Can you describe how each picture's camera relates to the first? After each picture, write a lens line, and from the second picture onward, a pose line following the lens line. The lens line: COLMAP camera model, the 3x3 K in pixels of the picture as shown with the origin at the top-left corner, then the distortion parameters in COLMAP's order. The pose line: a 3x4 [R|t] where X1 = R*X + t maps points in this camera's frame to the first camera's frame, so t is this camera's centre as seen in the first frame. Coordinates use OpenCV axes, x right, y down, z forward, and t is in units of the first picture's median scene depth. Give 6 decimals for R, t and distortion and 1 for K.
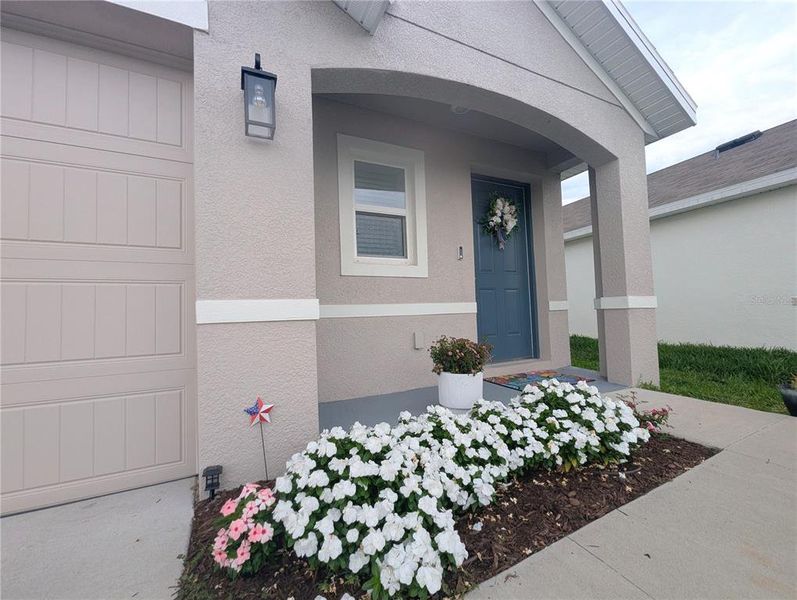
lens RADIAL K [[332.4, 0, 401.0], [0, 332.4, 299.3], [0, 0, 1]] dist [0.002153, -0.000157]
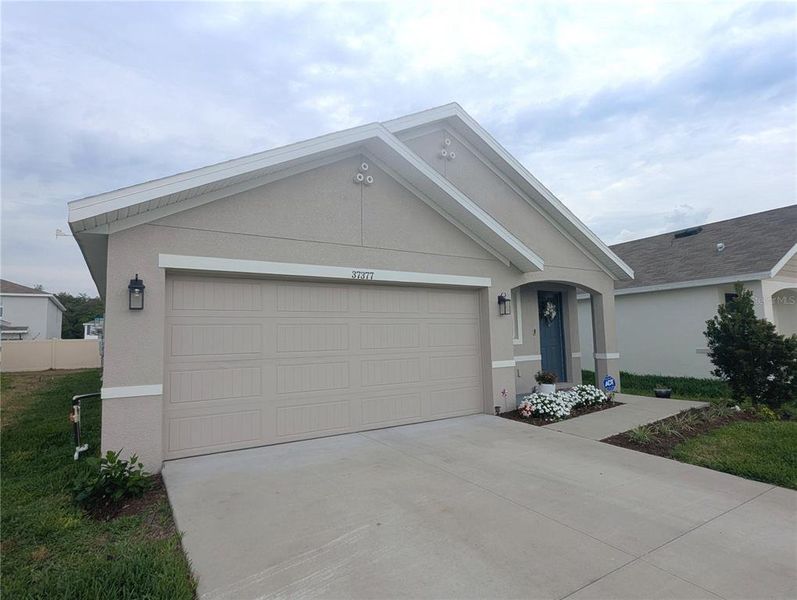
lens RADIAL K [[437.5, 0, 398.2], [0, 437.5, 301.0], [0, 0, 1]] dist [-0.000764, -0.000197]
pose [[0.994470, 0.014317, 0.104038, -1.158272], [-0.009645, 0.998928, -0.045274, -0.236285], [-0.104574, 0.044020, 0.993542, -2.017613]]
